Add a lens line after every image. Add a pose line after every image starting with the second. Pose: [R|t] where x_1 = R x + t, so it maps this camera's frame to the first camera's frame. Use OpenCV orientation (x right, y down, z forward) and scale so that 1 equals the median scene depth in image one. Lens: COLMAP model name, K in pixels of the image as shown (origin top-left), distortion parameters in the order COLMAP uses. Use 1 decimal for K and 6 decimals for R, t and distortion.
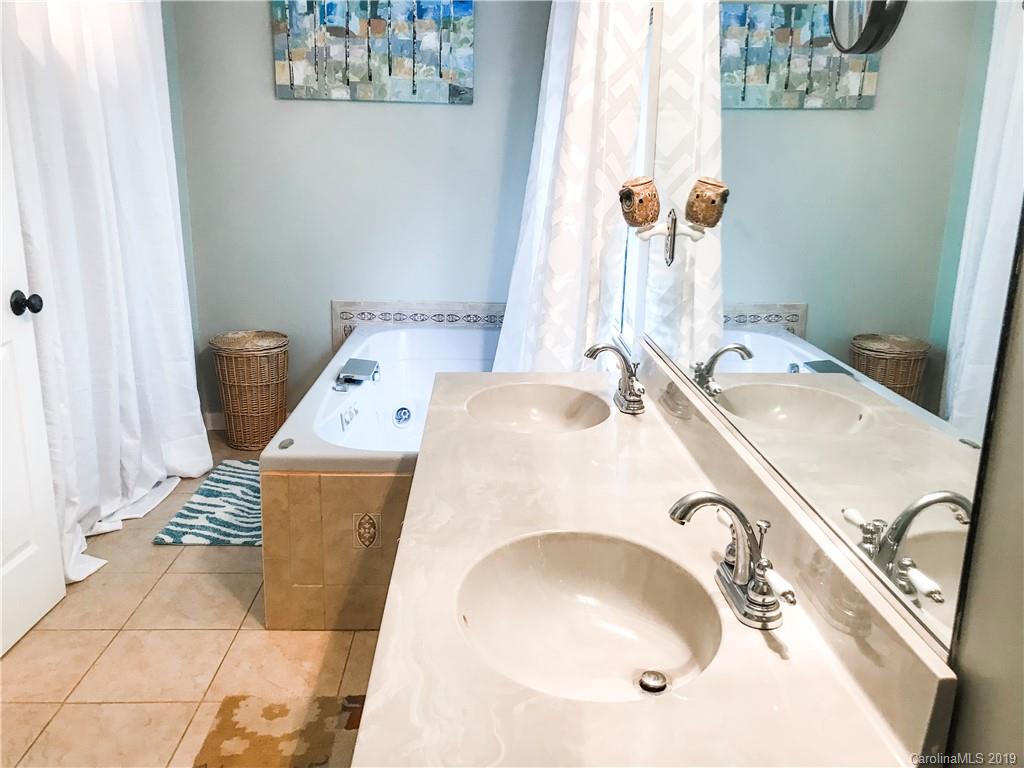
lens RADIAL K [[848.5, 0, 510.4], [0, 848.5, 385.0], [0, 0, 1]] dist [0.044411, -0.045540]
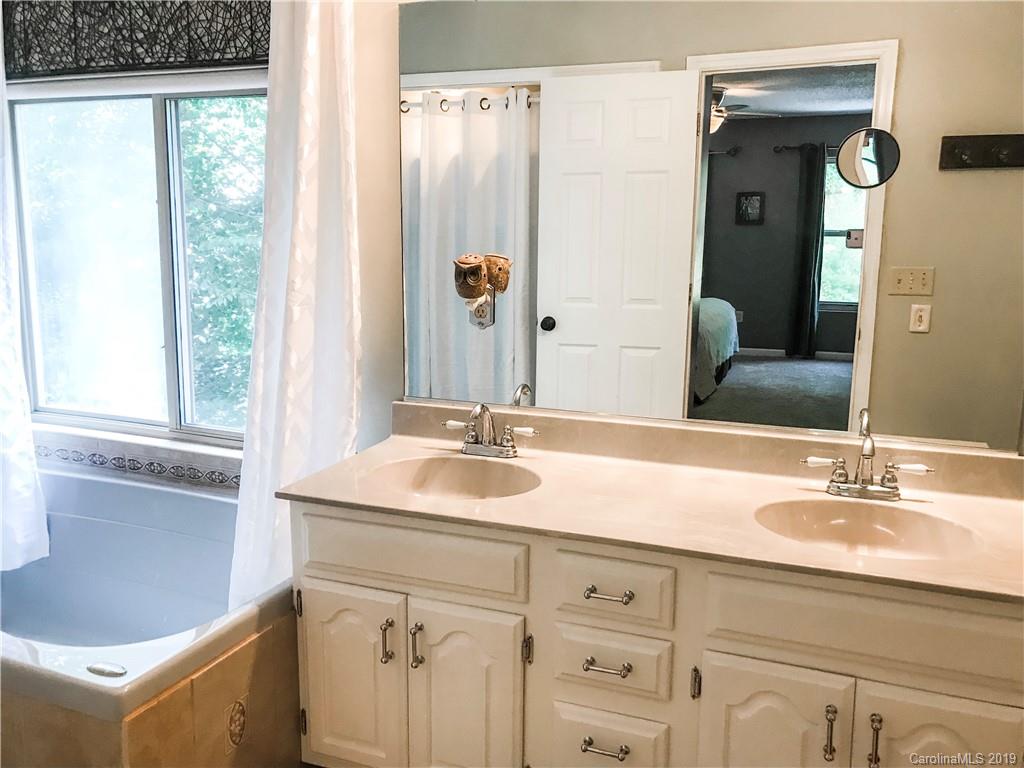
lens RADIAL K [[848.5, 0, 510.8], [0, 848.5, 382.4], [0, 0, 1]] dist [0.044411, -0.045540]
pose [[0.388222, -0.168561, 0.906019, -0.724526], [0.227568, 0.970219, 0.082995, -0.132721], [-0.893027, 0.173960, 0.415019, 0.422479]]
